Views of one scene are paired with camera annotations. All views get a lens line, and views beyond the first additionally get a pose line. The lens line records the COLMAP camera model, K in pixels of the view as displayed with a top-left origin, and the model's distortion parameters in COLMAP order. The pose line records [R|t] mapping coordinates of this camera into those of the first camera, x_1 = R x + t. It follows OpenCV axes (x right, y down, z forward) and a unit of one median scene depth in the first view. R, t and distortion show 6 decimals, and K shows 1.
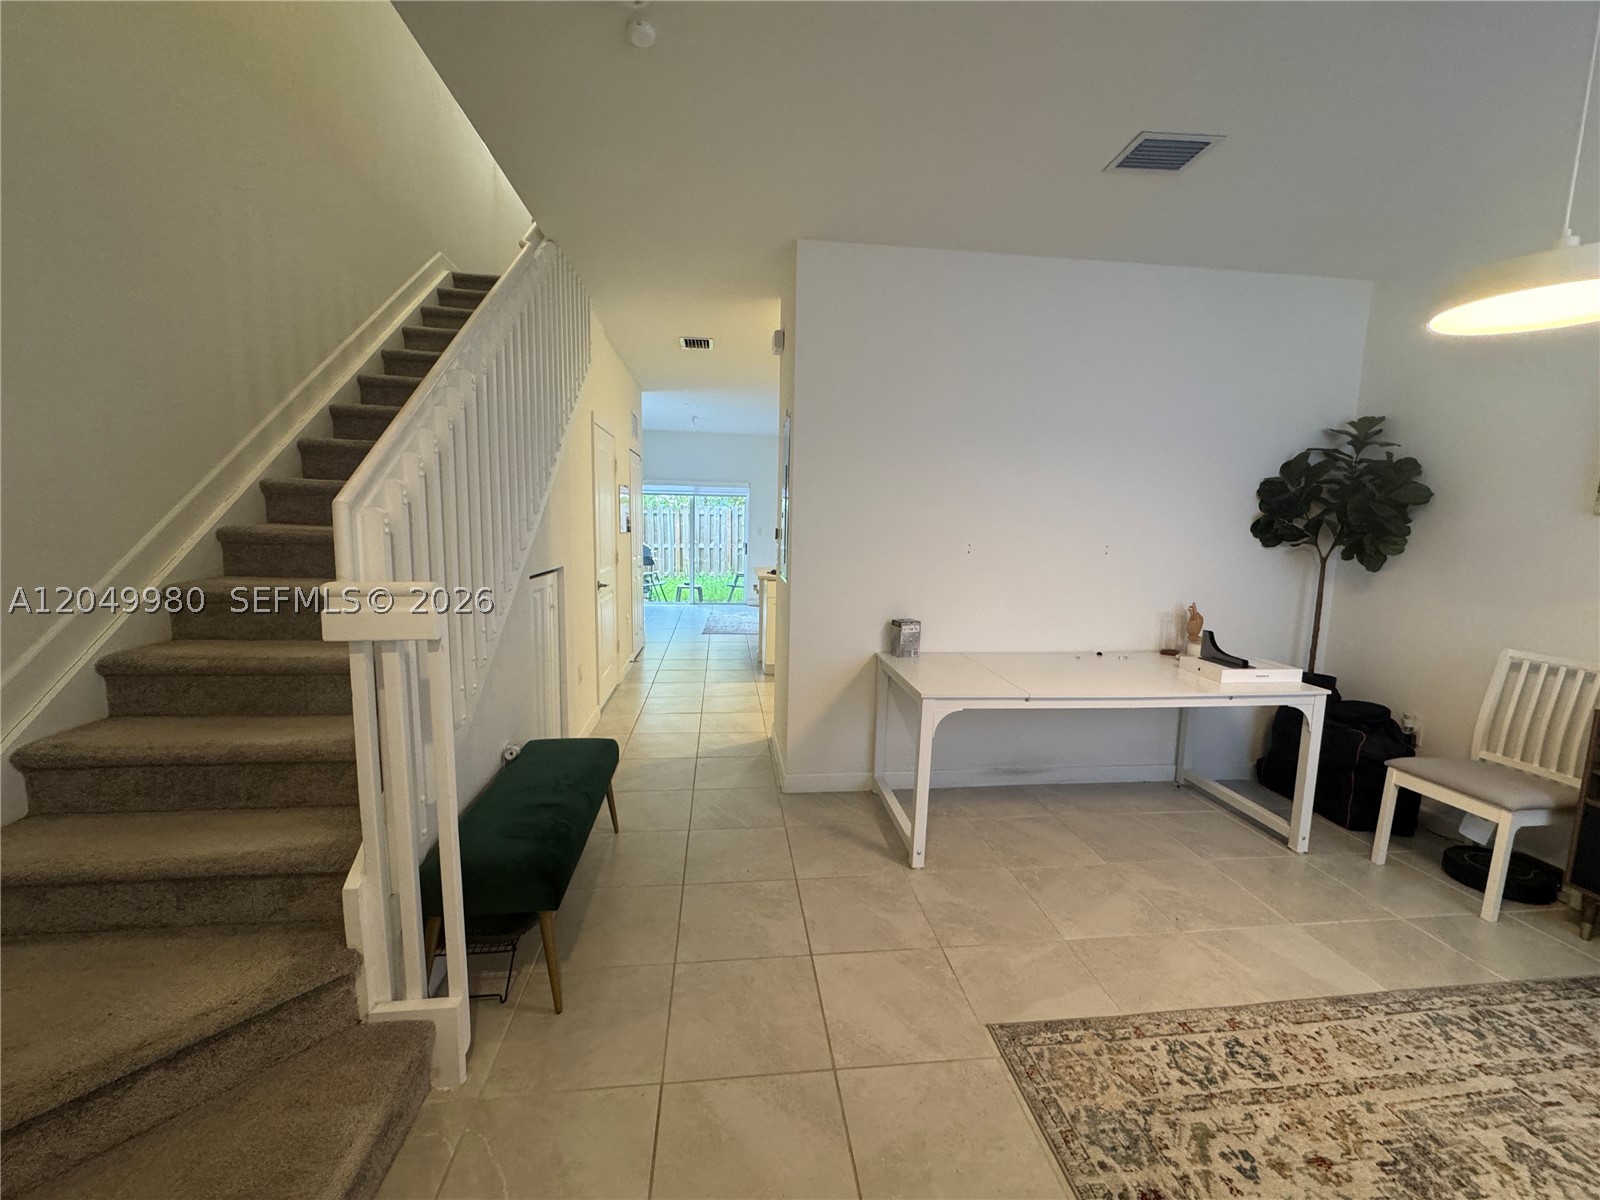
lens RADIAL K [[648.8, 0, 800.1], [0, 648.8, 606.8], [0, 0, 1]] dist [-0.001347, -0.000118]
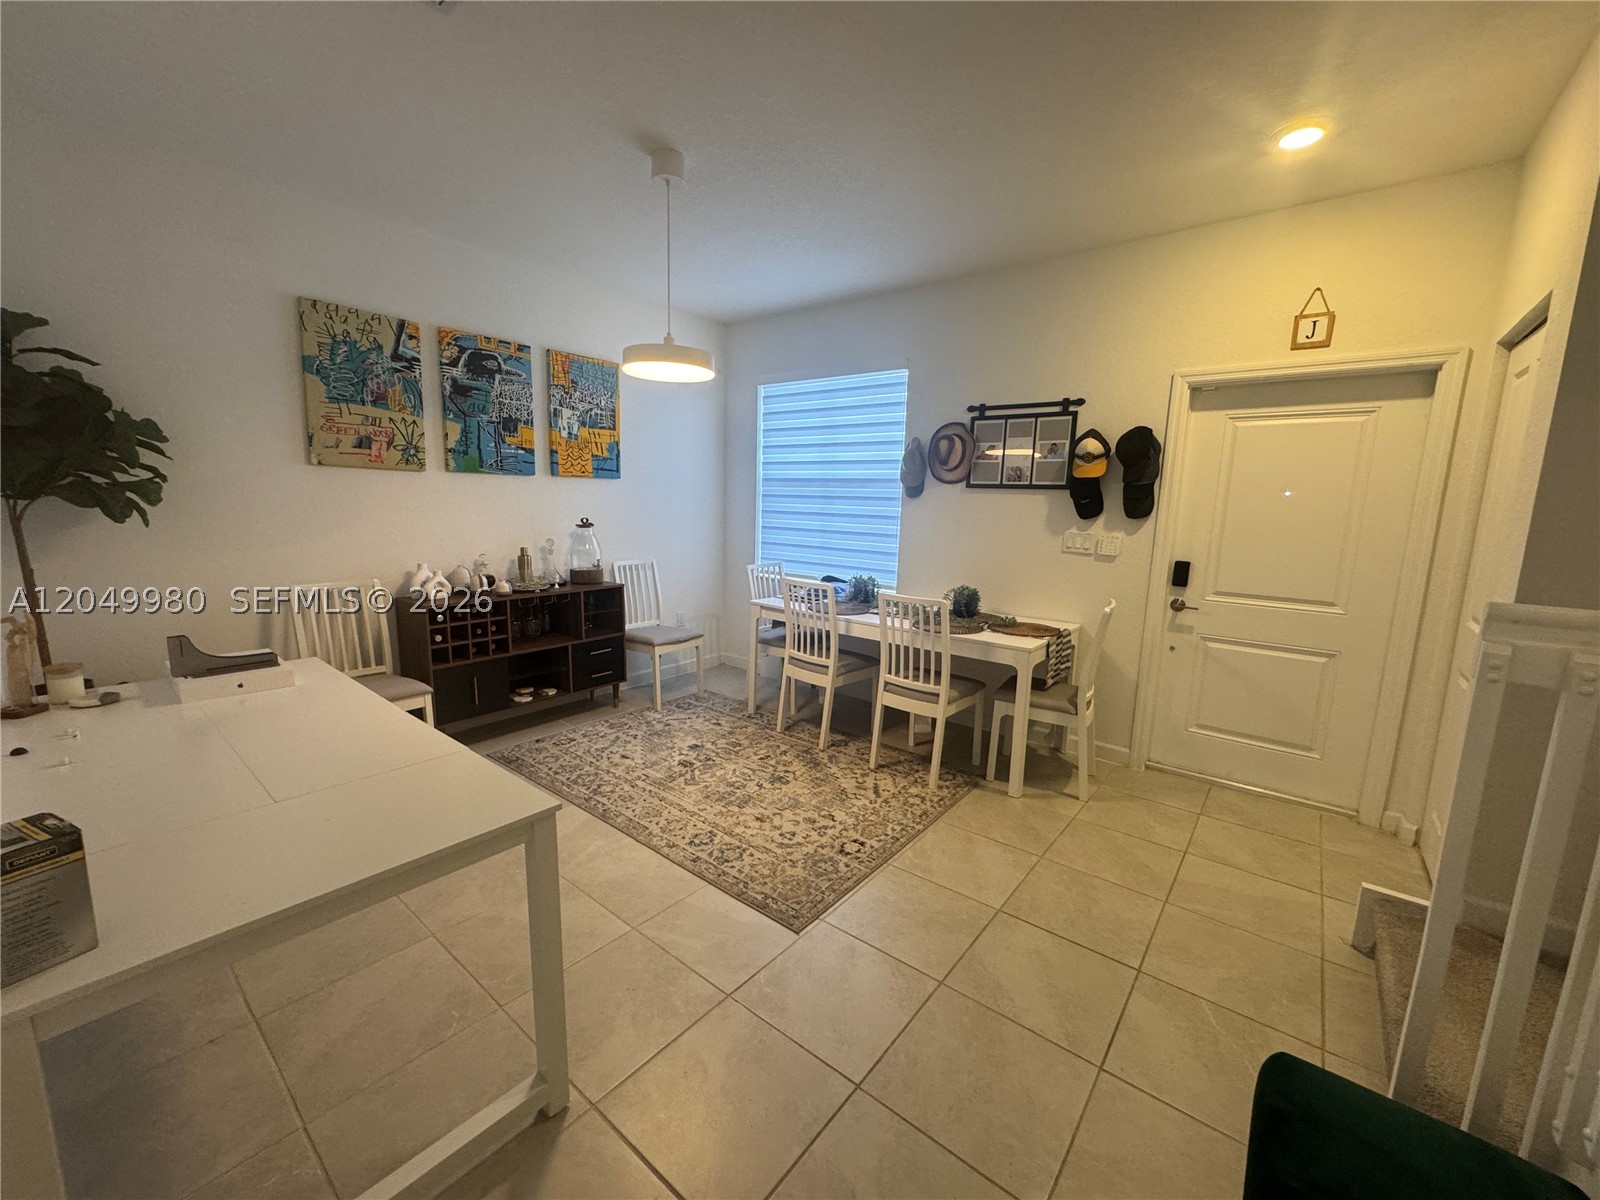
lens RADIAL K [[648.8, 0, 794.7], [0, 648.8, 595.8], [0, 0, 1]] dist [-0.001347, -0.000118]
pose [[-0.698781, -0.143002, 0.700897, -0.474091], [0.058646, 0.965064, 0.255368, -0.247797], [-0.712928, 0.219551, -0.665981, 1.822561]]
